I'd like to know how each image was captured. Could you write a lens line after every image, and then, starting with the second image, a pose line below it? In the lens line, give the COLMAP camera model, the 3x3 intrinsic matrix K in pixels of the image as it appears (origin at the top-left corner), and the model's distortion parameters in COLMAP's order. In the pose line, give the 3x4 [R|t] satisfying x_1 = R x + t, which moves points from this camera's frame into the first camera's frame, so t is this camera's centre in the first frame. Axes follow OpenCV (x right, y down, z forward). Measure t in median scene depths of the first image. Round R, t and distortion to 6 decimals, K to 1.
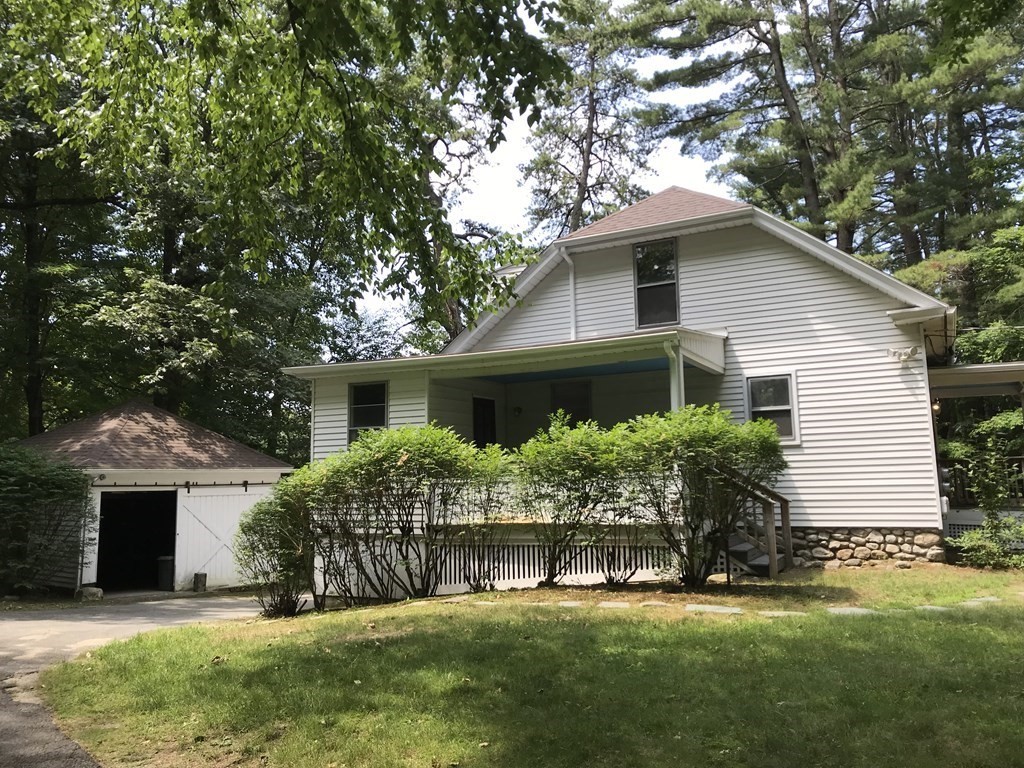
lens RADIAL K [[847.1, 0, 513.5], [0, 847.1, 389.1], [0, 0, 1]] dist [0.008888, 0.009665]
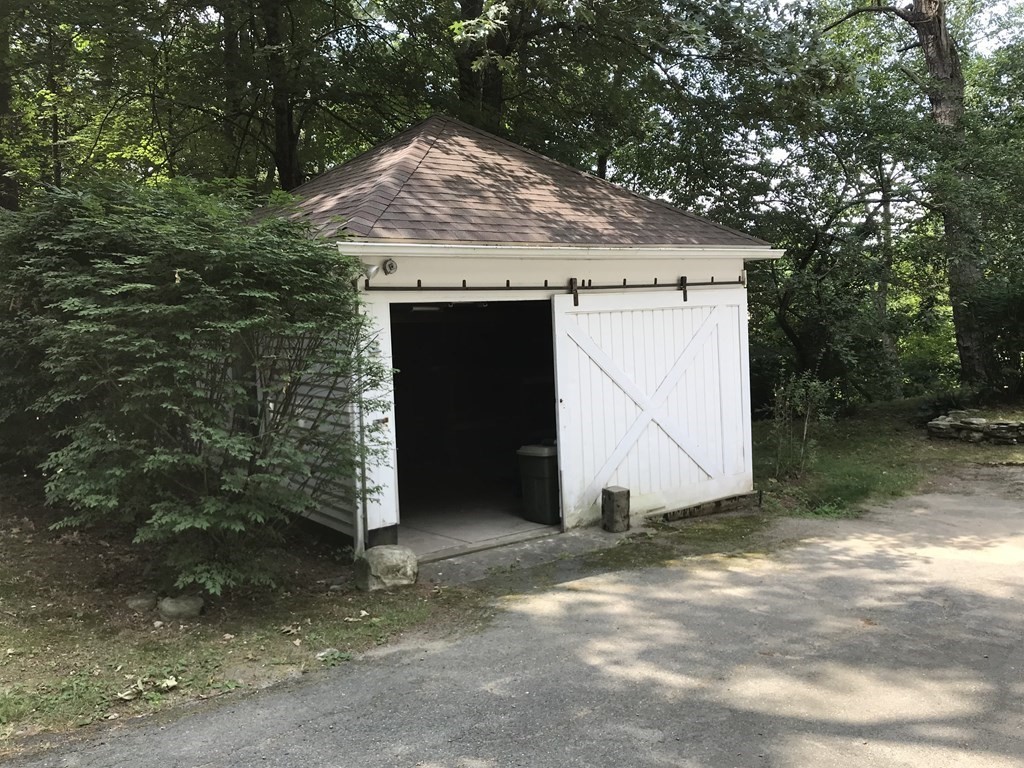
lens RADIAL K [[847.1, 0, 510.5], [0, 847.1, 382.7], [0, 0, 1]] dist [0.008888, 0.009665]
pose [[0.950925, -0.007006, -0.309343, -0.286318], [0.066034, 0.981307, 0.180763, 0.082485], [0.302294, -0.192319, 0.933612, 0.592576]]
